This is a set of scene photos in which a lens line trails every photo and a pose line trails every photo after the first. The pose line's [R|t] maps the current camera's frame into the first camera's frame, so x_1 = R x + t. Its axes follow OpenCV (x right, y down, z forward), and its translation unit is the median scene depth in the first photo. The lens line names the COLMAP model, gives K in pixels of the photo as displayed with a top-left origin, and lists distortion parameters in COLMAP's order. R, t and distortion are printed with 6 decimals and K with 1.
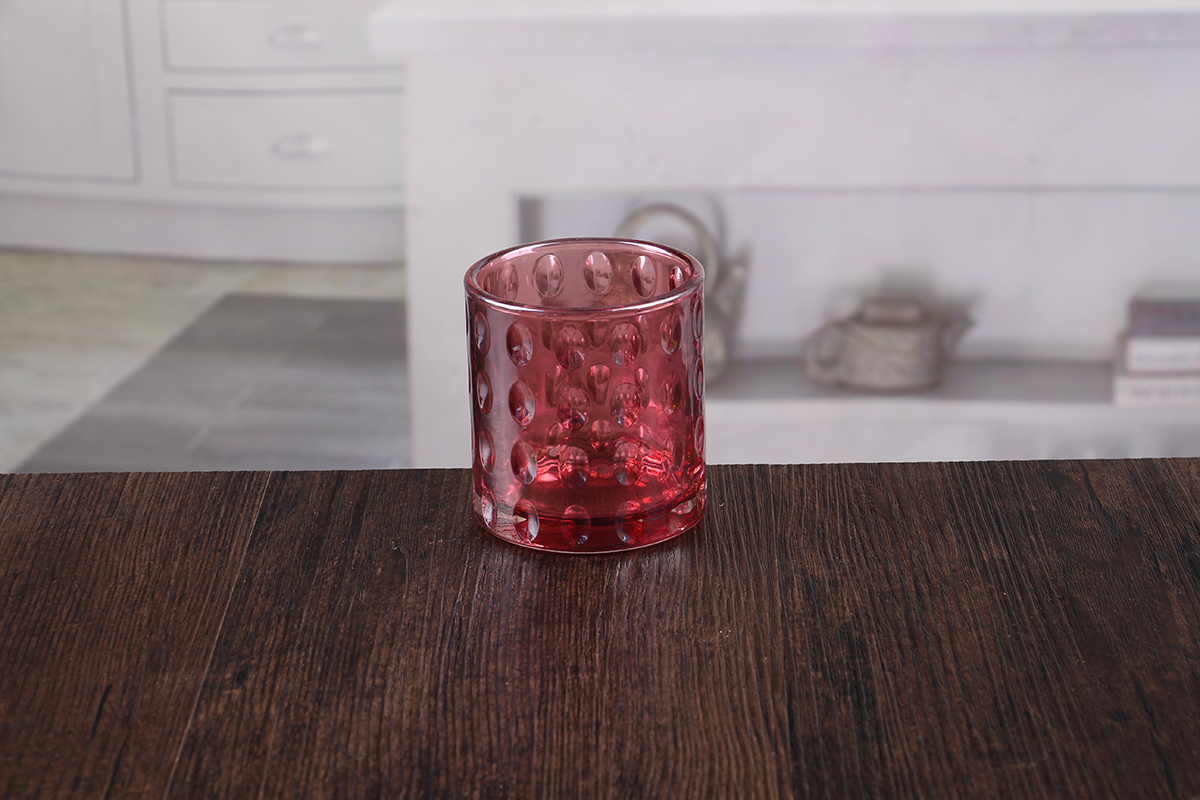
lens RADIAL K [[3301.0, 0, 599.6], [0, 3301.0, 401.1], [0, 0, 1]] dist [0.457296, 0.000000]
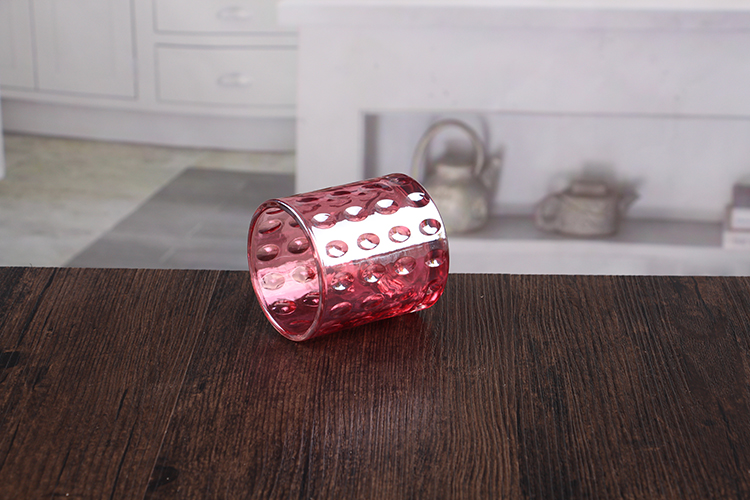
lens RADIAL K [[2063.1, 0, 379.3], [0, 2063.1, 250.2], [0, 0, 1]] dist [0.457296, 0.000000]
pose [[0.999557, 0.026303, -0.013960, -0.001935], [-0.026245, 0.999646, 0.004340, 0.004249], [0.014070, -0.003972, 0.999893, -0.073782]]
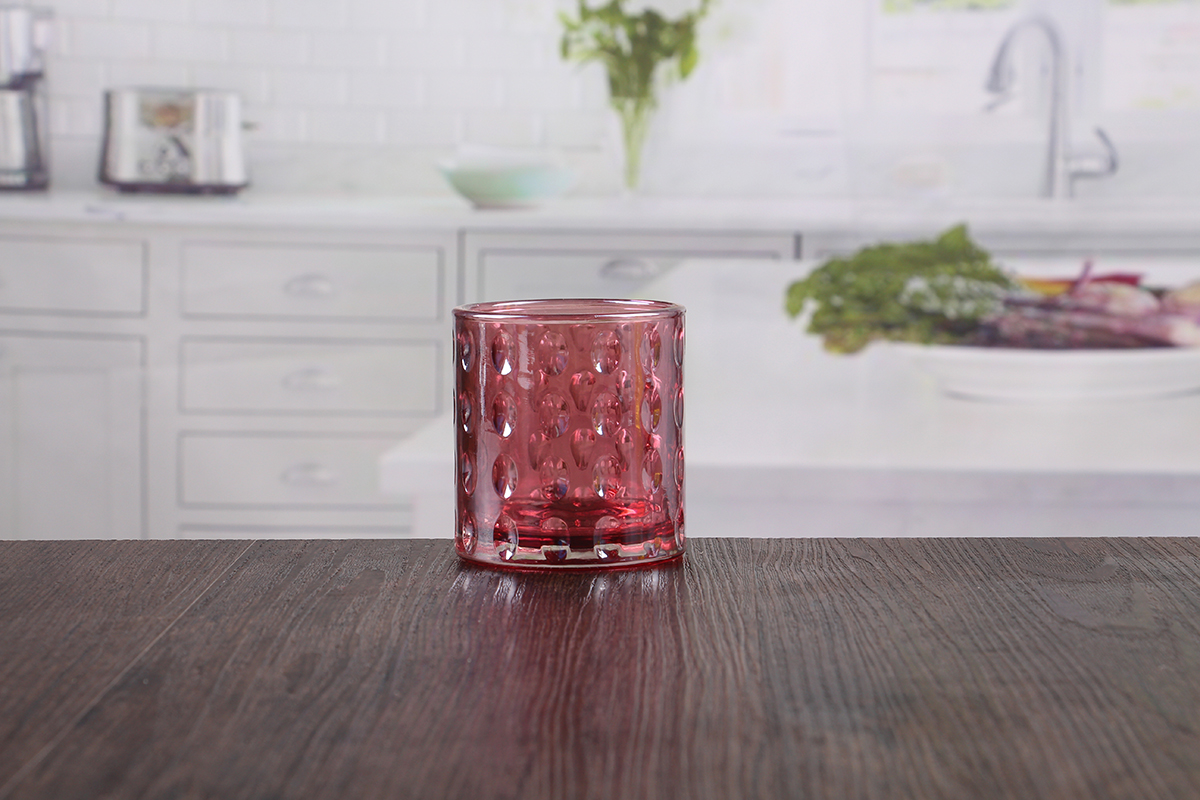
lens RADIAL K [[3301.0, 0, 595.3], [0, 3301.0, 399.8], [0, 0, 1]] dist [0.457296, 0.000000]
pose [[0.999776, 0.018571, -0.010125, 0.014717], [-0.020511, 0.968132, -0.249601, 0.247480], [0.005167, 0.249753, 0.968296, 0.012016]]
